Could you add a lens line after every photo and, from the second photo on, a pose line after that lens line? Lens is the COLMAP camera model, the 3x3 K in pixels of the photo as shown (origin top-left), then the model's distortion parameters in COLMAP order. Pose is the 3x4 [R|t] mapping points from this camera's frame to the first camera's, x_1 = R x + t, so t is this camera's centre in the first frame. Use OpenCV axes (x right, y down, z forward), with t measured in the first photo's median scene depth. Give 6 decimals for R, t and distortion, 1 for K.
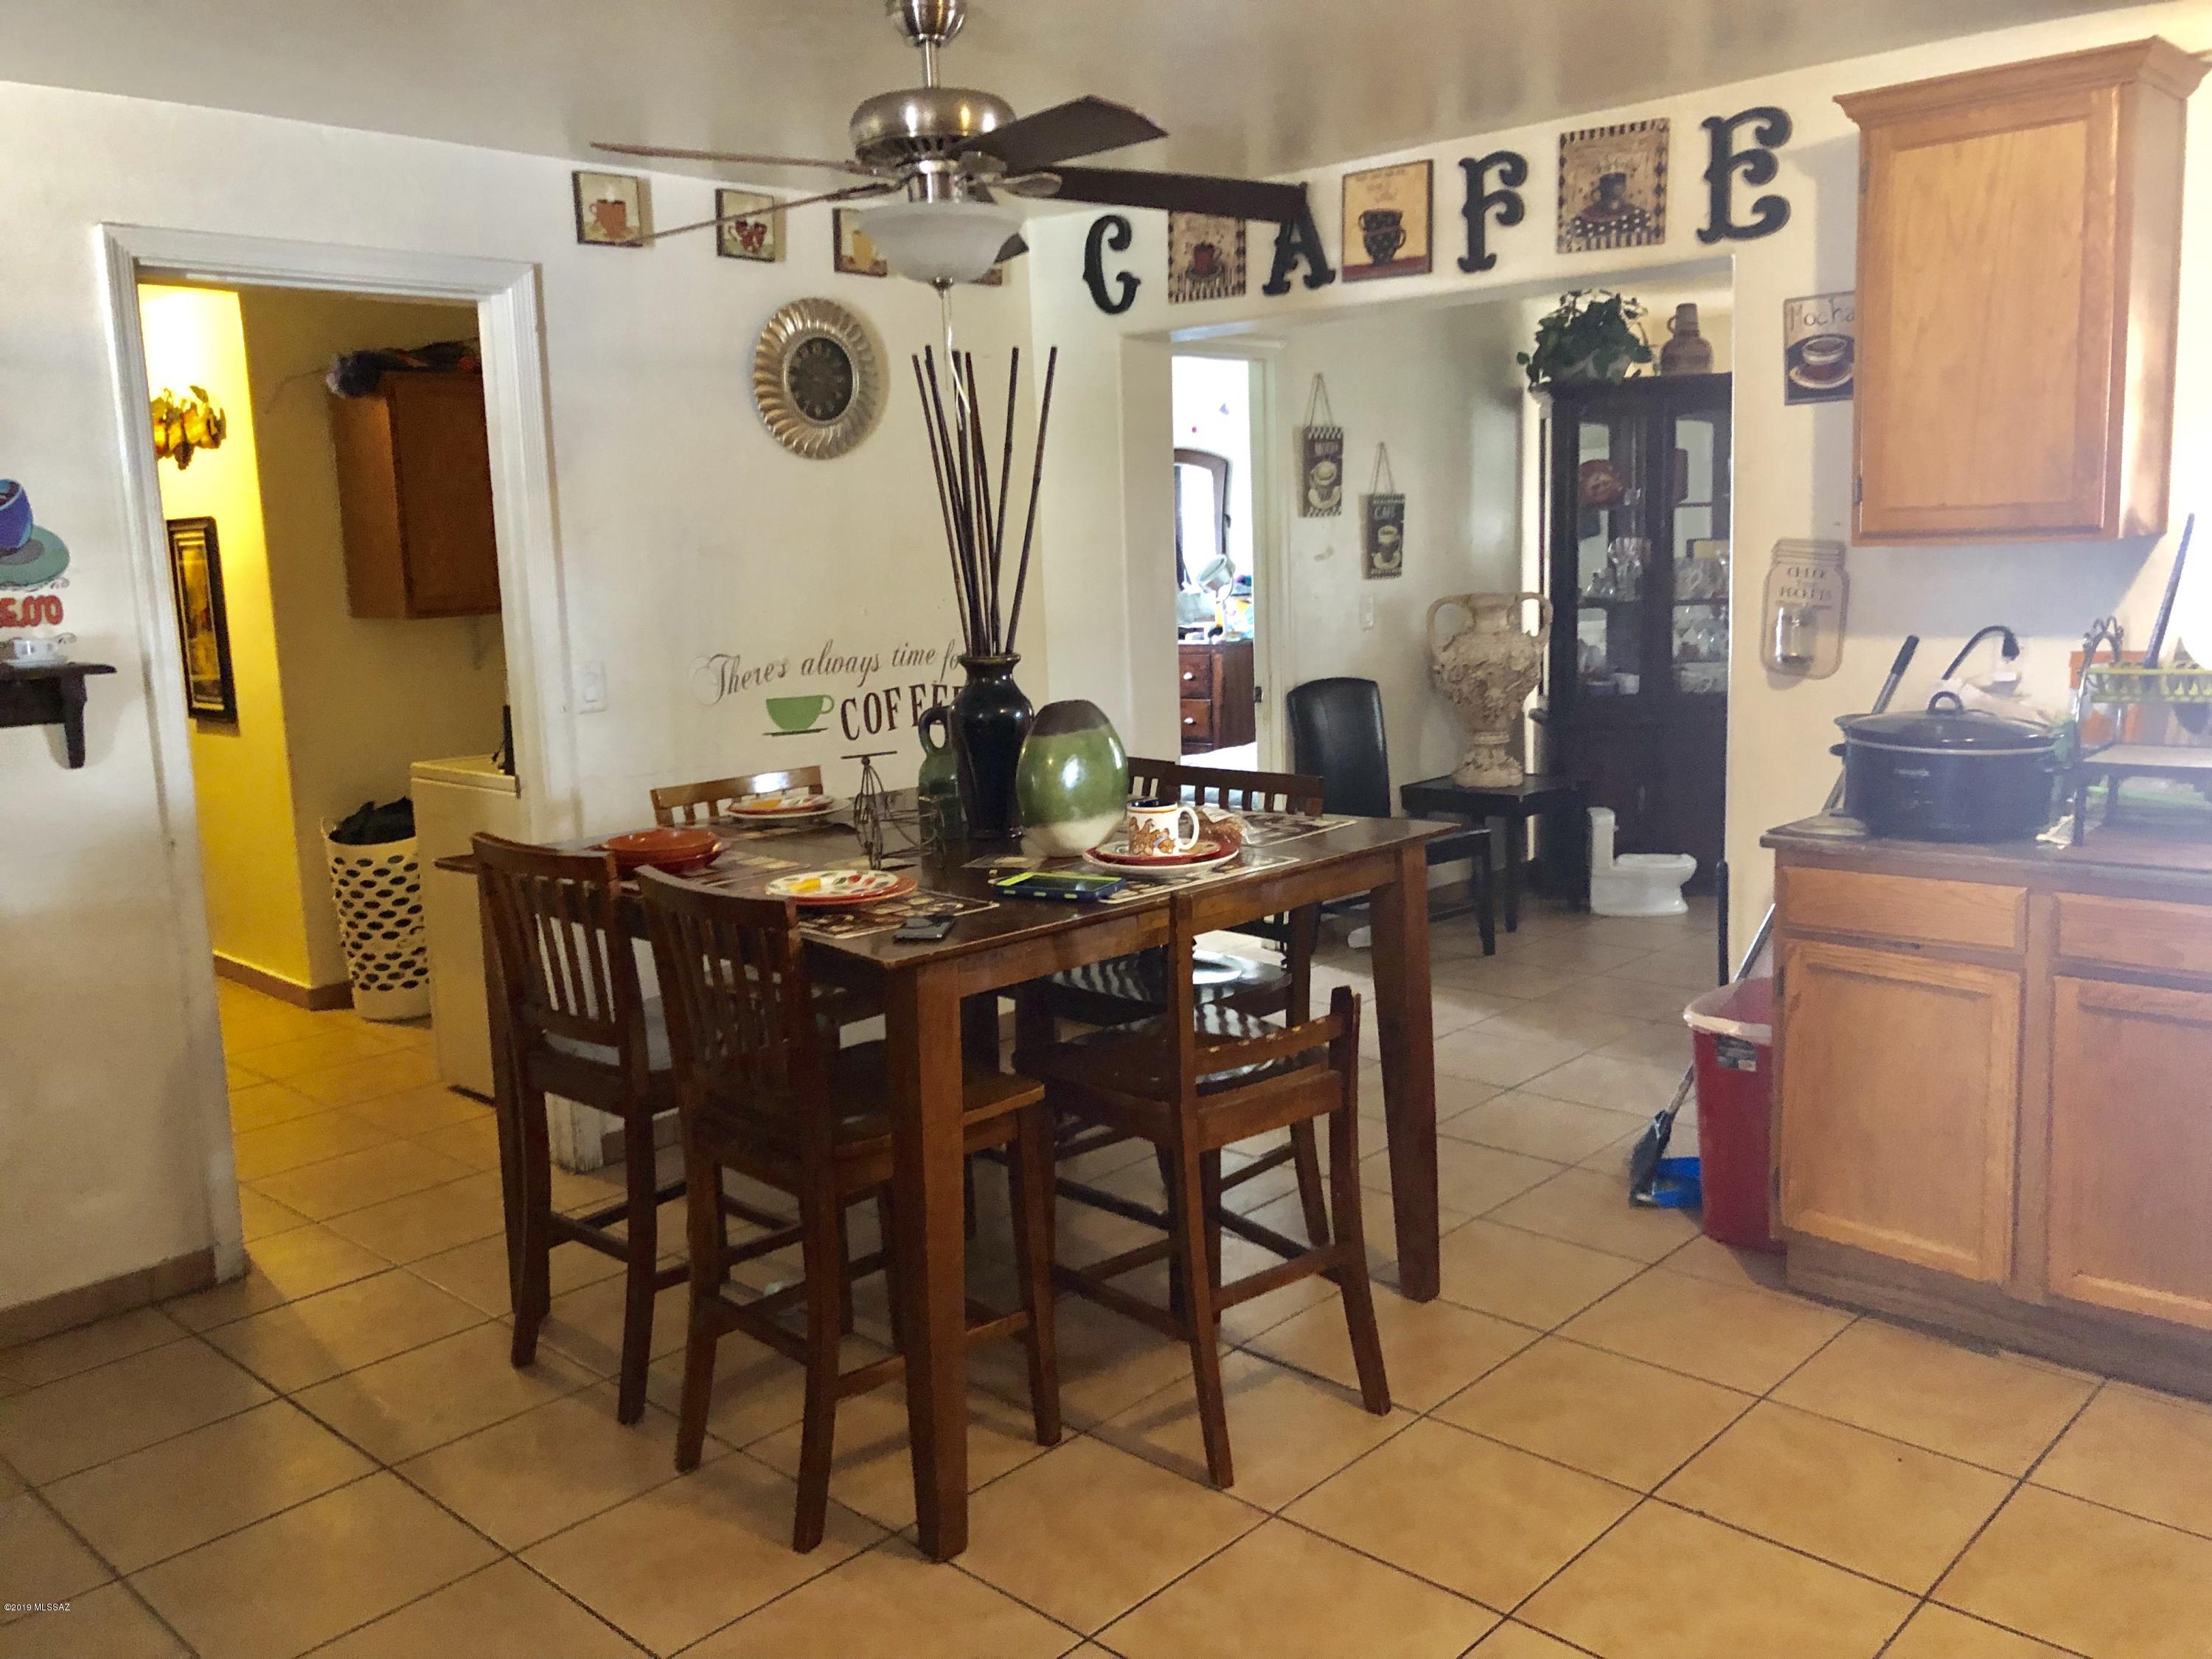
lens RADIAL K [[1818.4, 0, 1105.2], [0, 1818.4, 825.2], [0, 0, 1]] dist [0.004414, 0.001370]
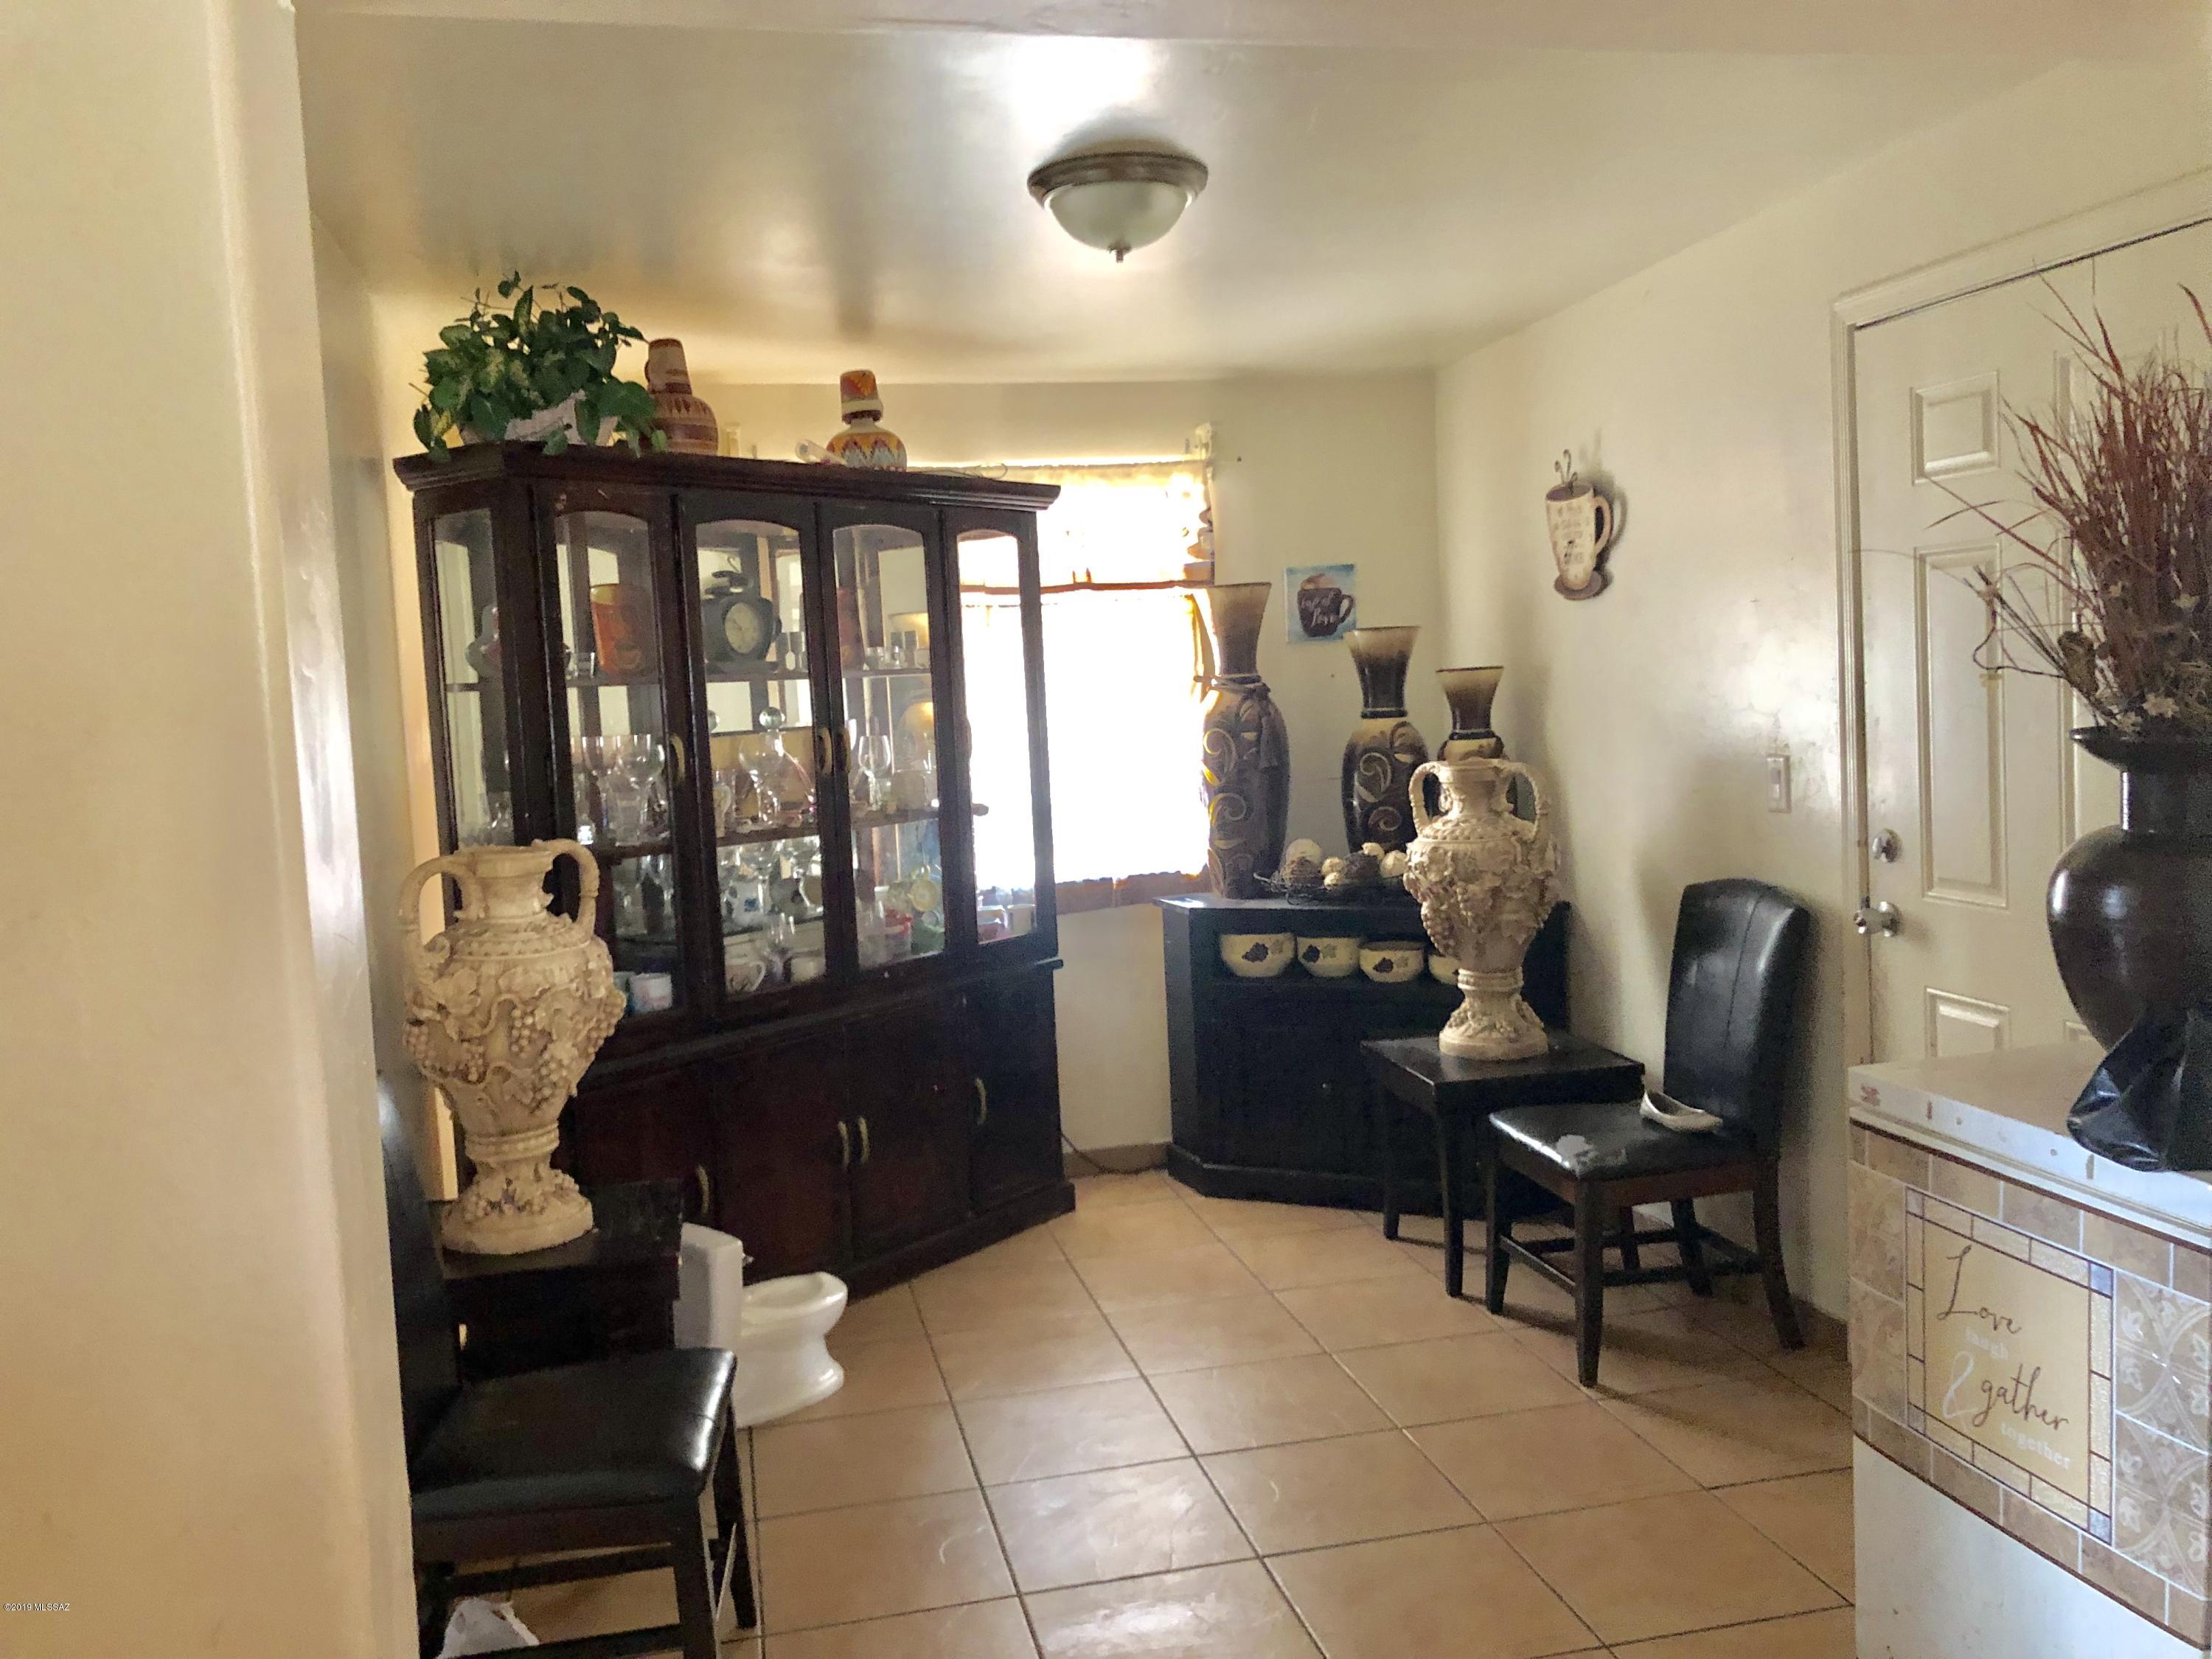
lens RADIAL K [[1818.4, 0, 1107.4], [0, 1818.4, 832.6], [0, 0, 1]] dist [0.004414, 0.001370]
pose [[0.563313, -0.060081, 0.824056, -0.095837], [0.154749, 0.987376, -0.033796, -0.089036], [-0.811623, 0.146559, 0.565499, 0.589618]]
